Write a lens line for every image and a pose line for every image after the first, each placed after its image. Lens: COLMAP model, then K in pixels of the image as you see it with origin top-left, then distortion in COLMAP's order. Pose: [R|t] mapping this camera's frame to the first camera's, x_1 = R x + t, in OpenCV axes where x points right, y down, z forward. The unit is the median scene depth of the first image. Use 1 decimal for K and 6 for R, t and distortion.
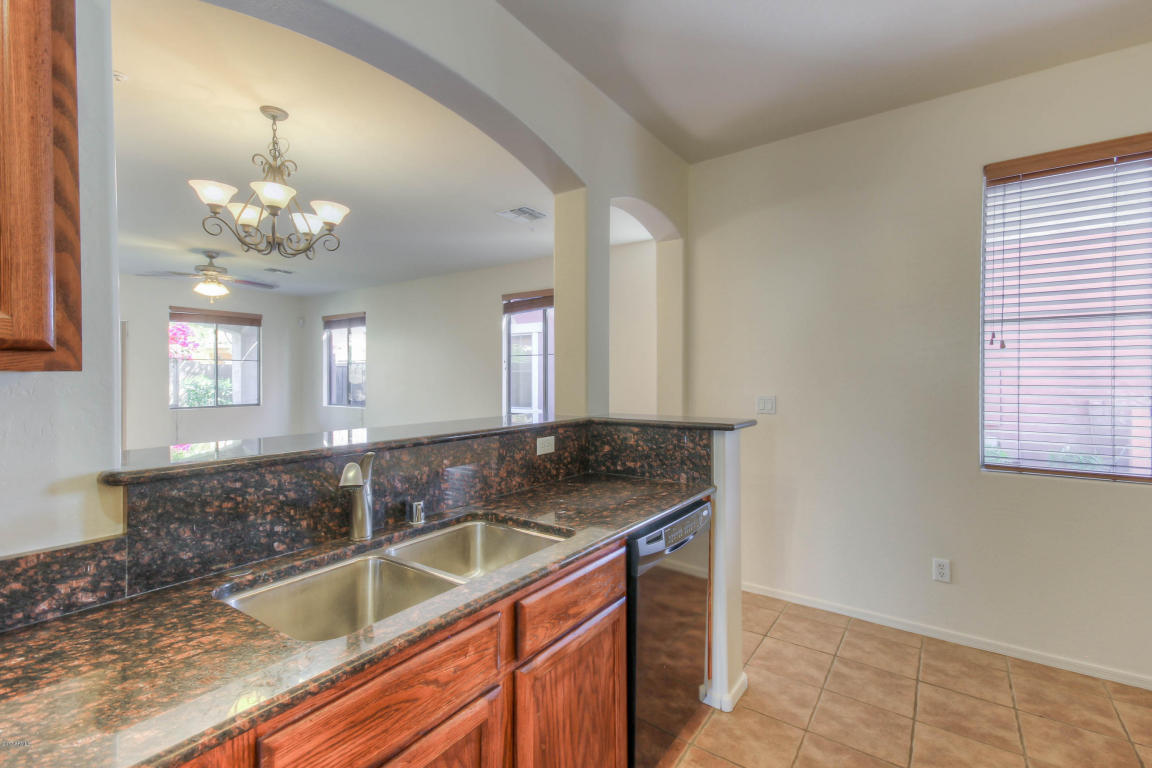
lens RADIAL K [[516.3, 0, 585.7], [0, 516.3, 380.0], [0, 0, 1]] dist [0.039465, -0.011705]
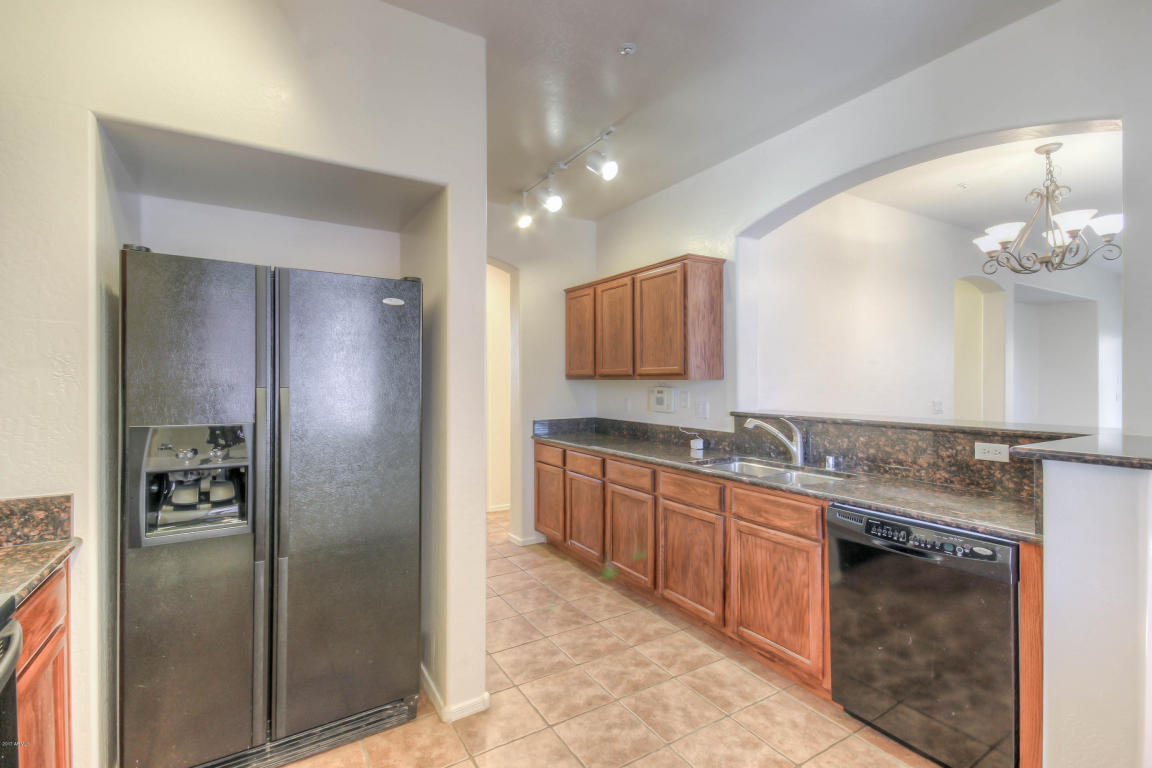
lens RADIAL K [[530.1, 0, 574.5], [0, 530.1, 382.6], [0, 0, 1]] dist [0.036859, -0.013983]
pose [[-0.415720, 0.005649, -0.909475, 1.577067], [-0.000650, 0.999979, 0.006508, -0.011851], [0.909492, 0.003296, -0.415708, 0.976421]]
